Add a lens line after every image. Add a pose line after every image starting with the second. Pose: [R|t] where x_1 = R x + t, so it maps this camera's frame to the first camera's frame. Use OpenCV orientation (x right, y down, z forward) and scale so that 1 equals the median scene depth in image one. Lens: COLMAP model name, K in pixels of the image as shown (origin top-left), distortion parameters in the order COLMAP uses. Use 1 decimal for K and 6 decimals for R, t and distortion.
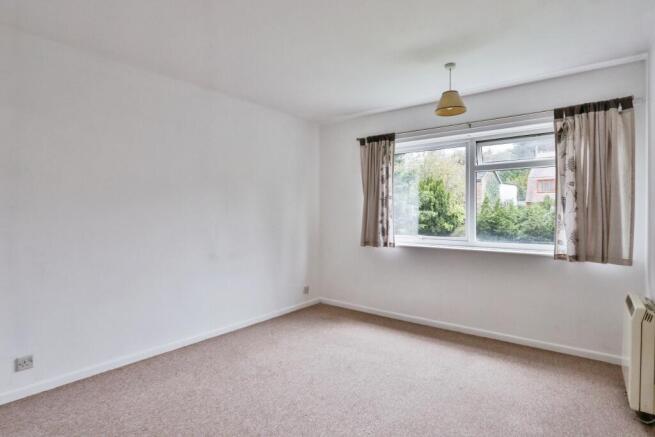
lens RADIAL K [[347.9, 0, 327.2], [0, 347.9, 202.7], [0, 0, 1]] dist [-0.018237, 0.000460]
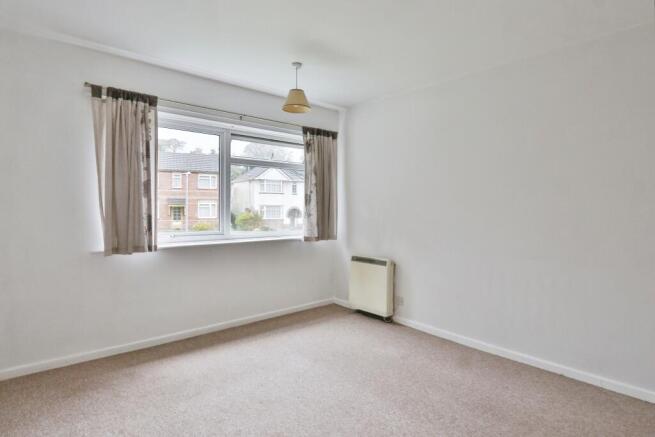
lens RADIAL K [[371.8, 0, 328.2], [0, 371.8, 210.3], [0, 0, 1]] dist [-0.000255, 0.000004]
pose [[0.160286, -0.000300, 0.987070, -0.602691], [-0.029808, 0.999542, 0.005145, 0.030121], [-0.986620, -0.030247, 0.160204, 0.572552]]
